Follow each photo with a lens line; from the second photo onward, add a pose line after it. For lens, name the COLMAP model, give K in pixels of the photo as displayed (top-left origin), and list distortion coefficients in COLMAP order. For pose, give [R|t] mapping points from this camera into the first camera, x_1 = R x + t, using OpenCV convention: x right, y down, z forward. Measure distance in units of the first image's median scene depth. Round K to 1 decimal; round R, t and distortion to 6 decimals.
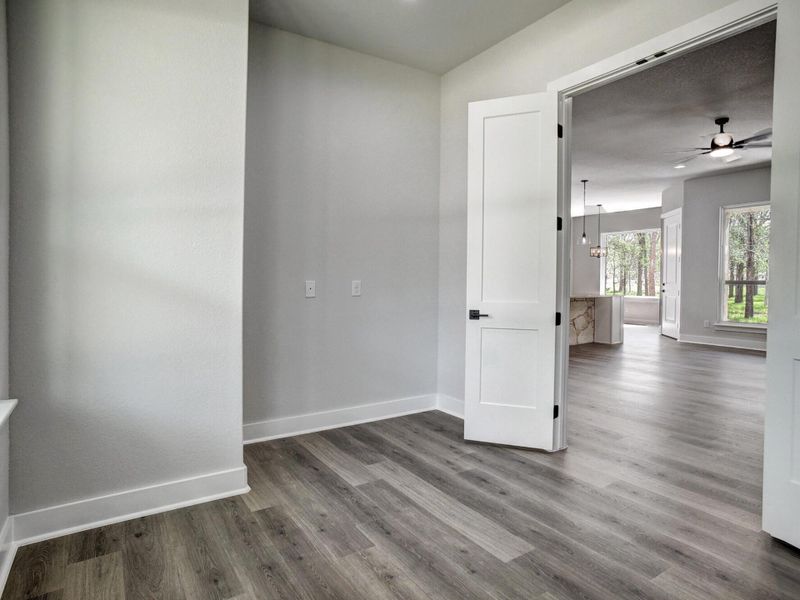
lens RADIAL K [[472.8, 0, 398.8], [0, 472.8, 299.0], [0, 0, 1]] dist [-0.038682, 0.001542]
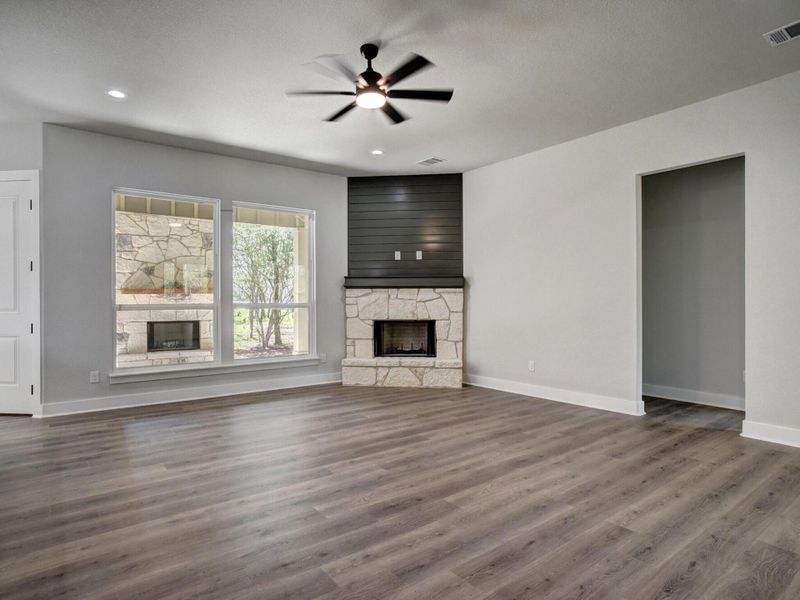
lens RADIAL K [[472.8, 0, 398.8], [0, 472.8, 299.0], [0, 0, 1]] dist [-0.038682, 0.001542]
pose [[-0.075691, 0.006842, 0.997108, 0.039629], [0.045703, 0.998949, -0.003385, -0.024434], [-0.996083, 0.045315, -0.075924, 0.617060]]
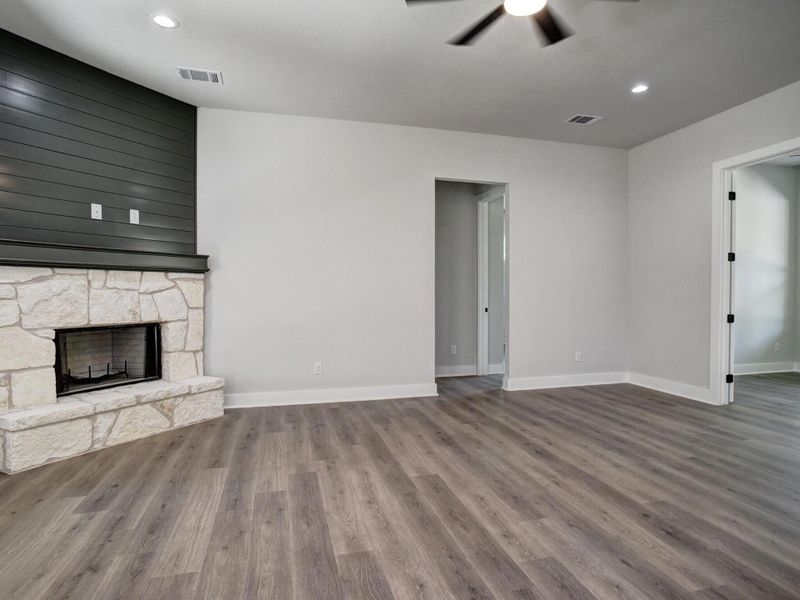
lens RADIAL K [[467.8, 0, 411.0], [0, 467.8, 301.1], [0, 0, 1]] dist [-0.086309, 0.071126]
pose [[-0.957404, -0.002352, 0.288741, 0.412144], [0.015358, 0.998137, 0.059056, -0.035987], [-0.288342, 0.060975, -0.955584, 0.879428]]
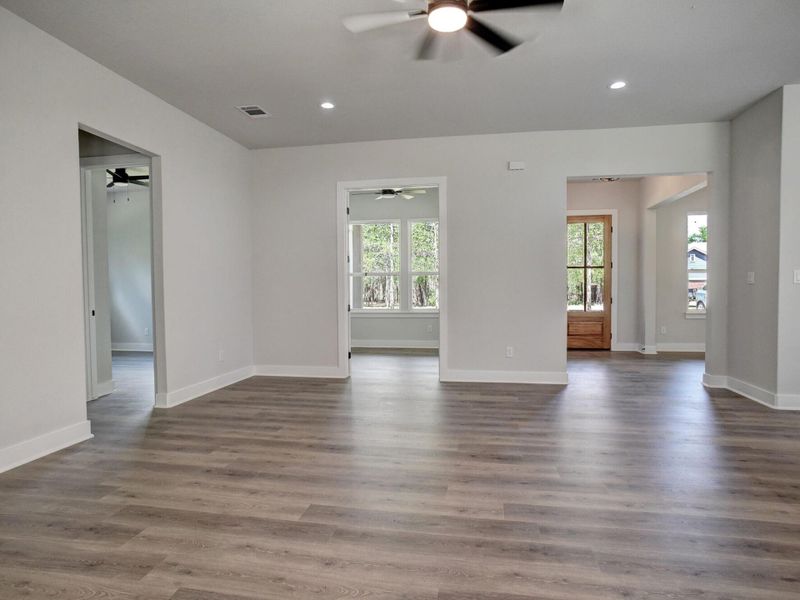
lens RADIAL K [[456.2, 0, 409.3], [0, 456.2, 303.8], [0, 0, 1]] dist [-0.036397, 0.000390]
pose [[-0.673839, 0.036997, -0.737951, 0.651160], [-0.020595, 0.997417, 0.068811, -0.033039], [0.738591, 0.061565, -0.671337, 0.782249]]
